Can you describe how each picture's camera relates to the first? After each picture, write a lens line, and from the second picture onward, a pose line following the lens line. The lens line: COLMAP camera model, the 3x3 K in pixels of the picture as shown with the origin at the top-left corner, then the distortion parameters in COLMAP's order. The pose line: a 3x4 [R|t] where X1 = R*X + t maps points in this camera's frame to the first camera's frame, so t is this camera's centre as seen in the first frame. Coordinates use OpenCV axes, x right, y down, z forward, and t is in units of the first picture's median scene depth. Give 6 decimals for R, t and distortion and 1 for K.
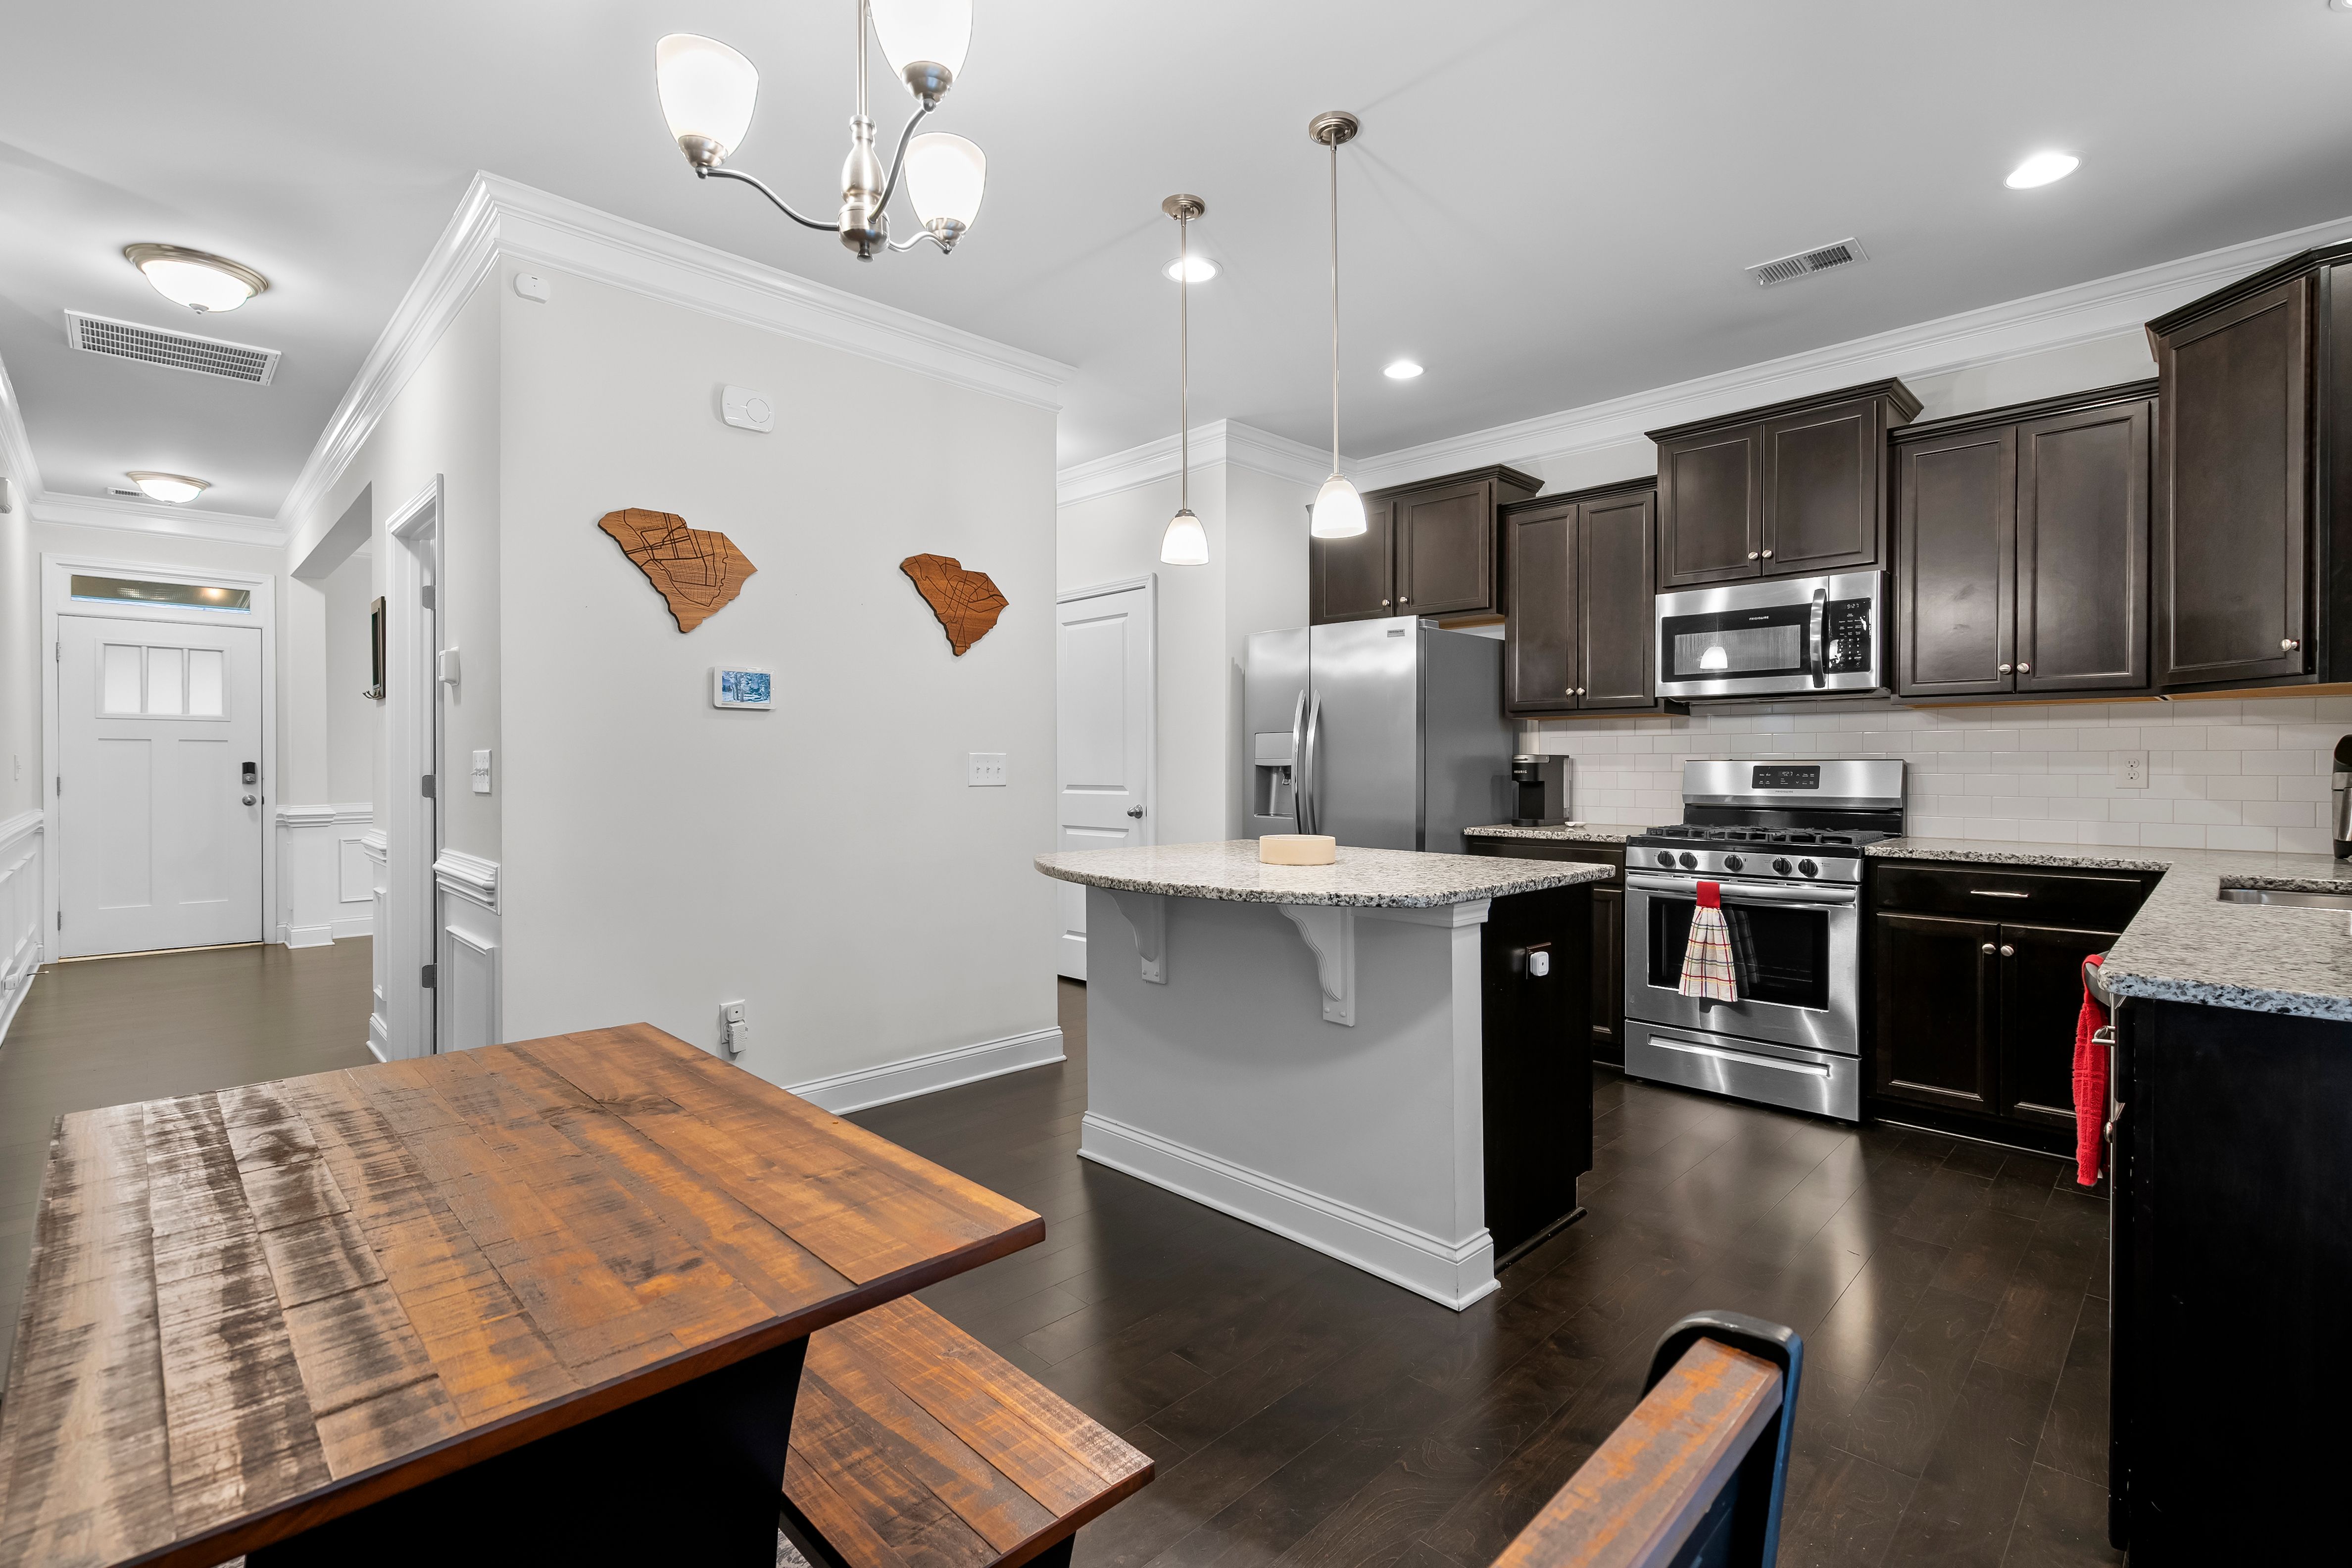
lens RADIAL K [[1062.8, 0, 1181.2], [0, 1062.8, 768.2], [0, 0, 1]] dist [0.002727, 0.000273]
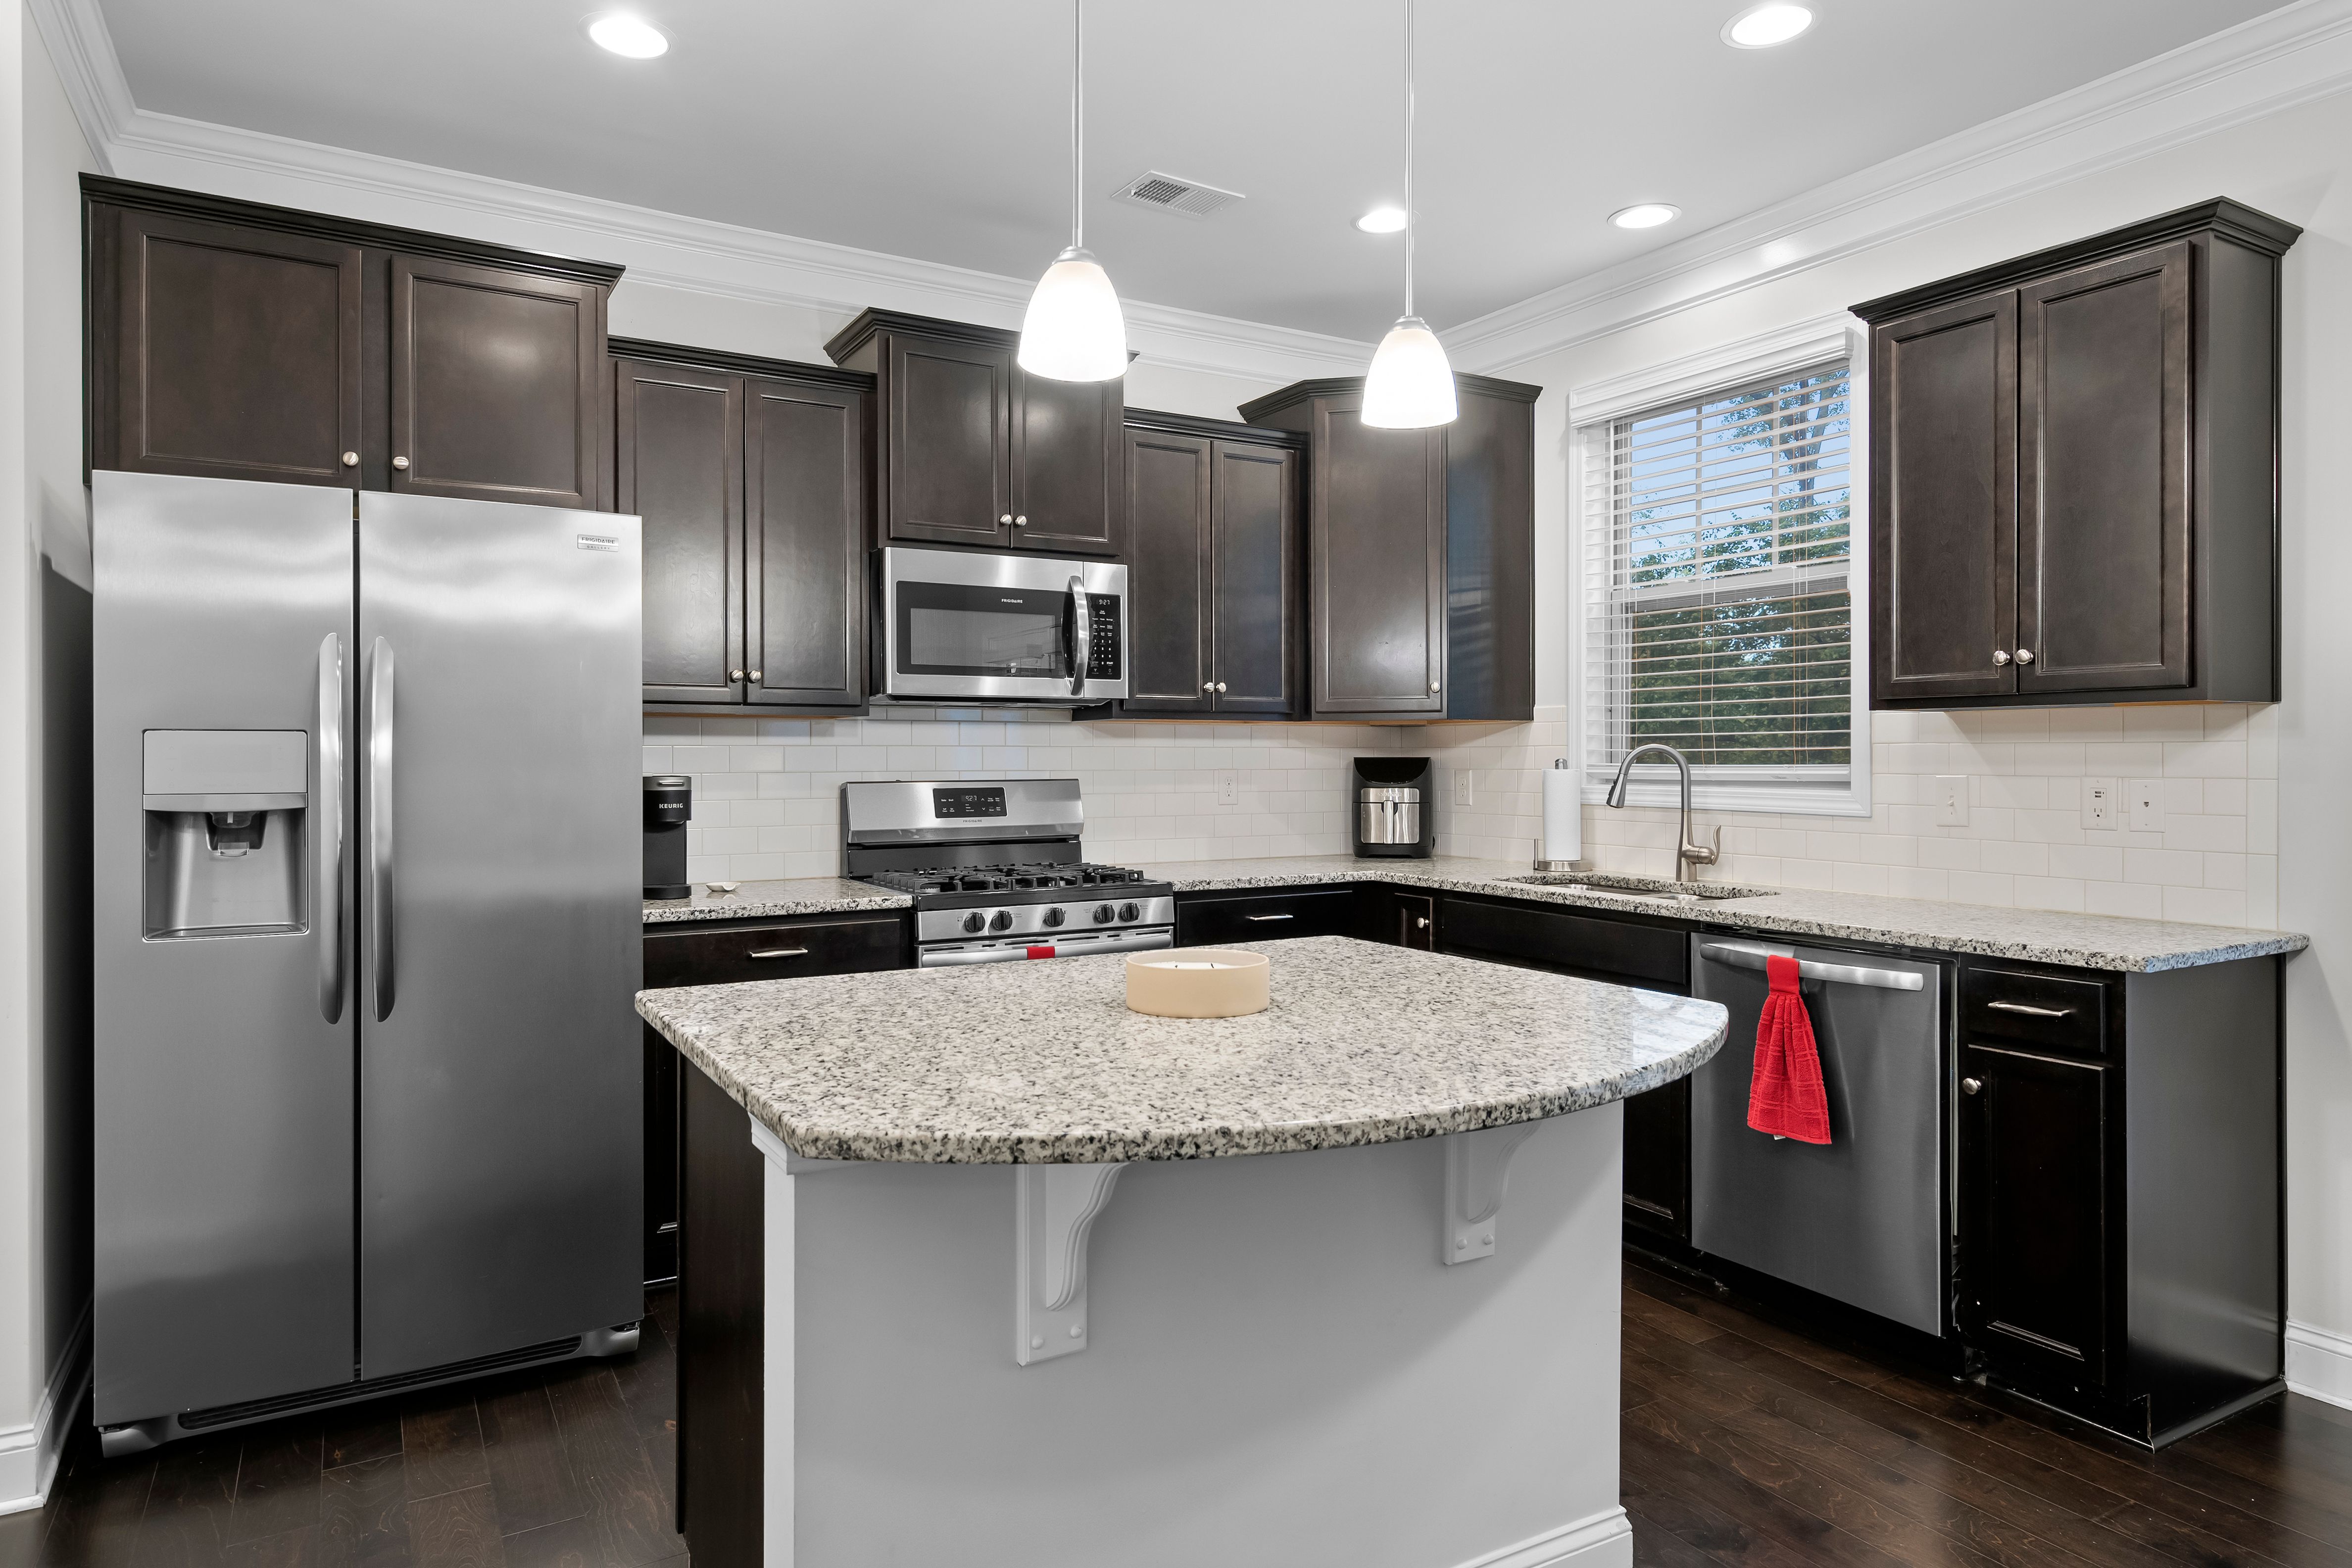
lens RADIAL K [[1395.8, 0, 1176.0], [0, 1395.8, 757.7], [0, 0, 1]] dist [0.007815, 0.001241]
pose [[0.247460, -0.001385, 0.968897, -0.448233], [0.005068, 0.999987, 0.000135, -0.027297], [-0.968885, 0.004876, 0.247463, 0.672977]]
